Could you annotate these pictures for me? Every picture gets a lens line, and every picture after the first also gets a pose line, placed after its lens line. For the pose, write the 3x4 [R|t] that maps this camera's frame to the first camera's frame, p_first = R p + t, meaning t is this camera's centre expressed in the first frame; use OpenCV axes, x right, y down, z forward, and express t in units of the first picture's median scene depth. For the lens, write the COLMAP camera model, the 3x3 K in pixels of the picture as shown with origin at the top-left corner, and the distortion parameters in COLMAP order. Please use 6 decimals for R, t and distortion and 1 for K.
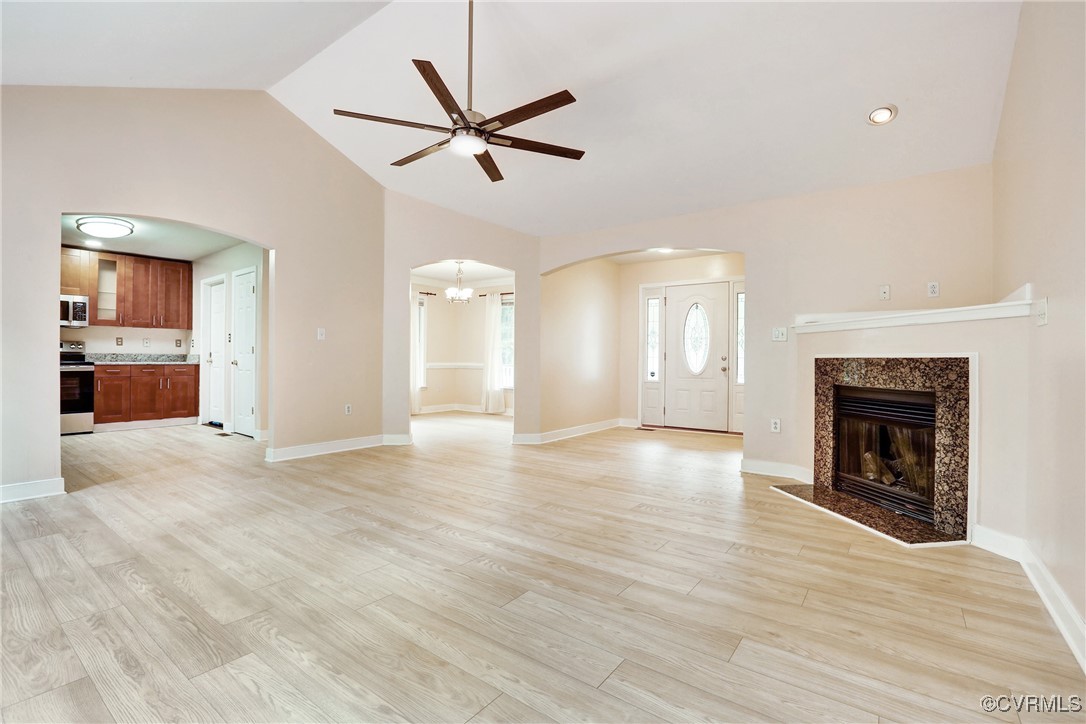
lens RADIAL K [[516.5, 0, 538.3], [0, 516.5, 371.3], [0, 0, 1]] dist [-0.012126, 0.005967]
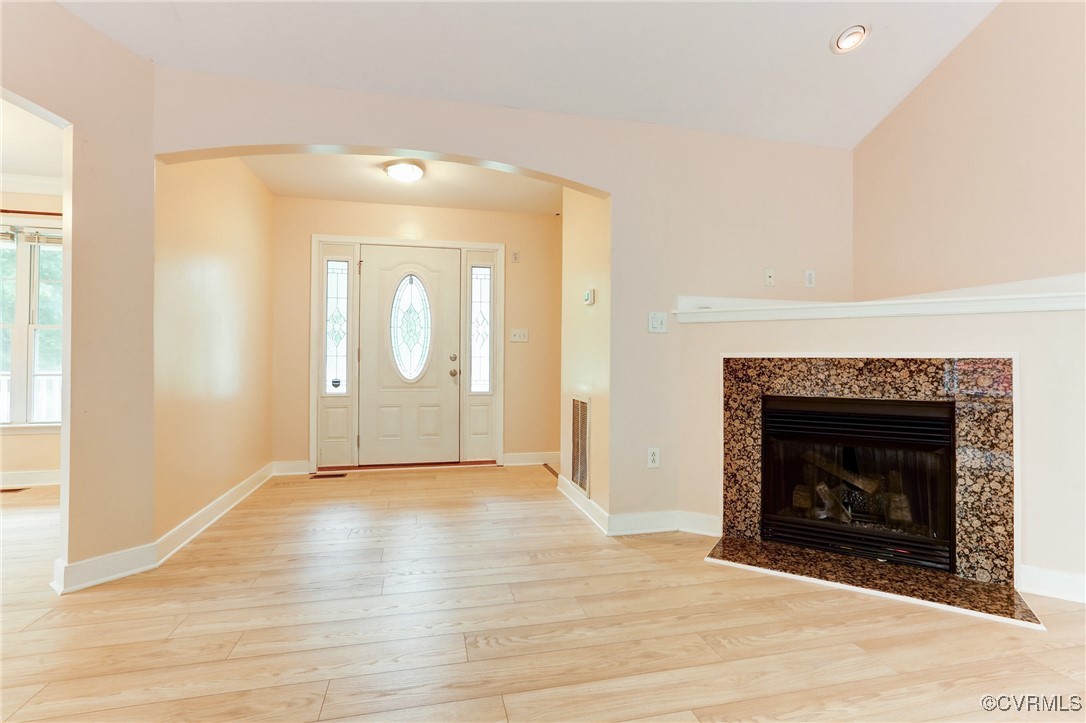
lens RADIAL K [[516.5, 0, 539.5], [0, 516.5, 358.4], [0, 0, 1]] dist [-0.012126, 0.005967]
pose [[0.633199, -0.003609, 0.773981, -0.200318], [0.019255, 0.999753, -0.011092, -0.025278], [-0.773750, 0.021926, 0.633112, 0.849155]]
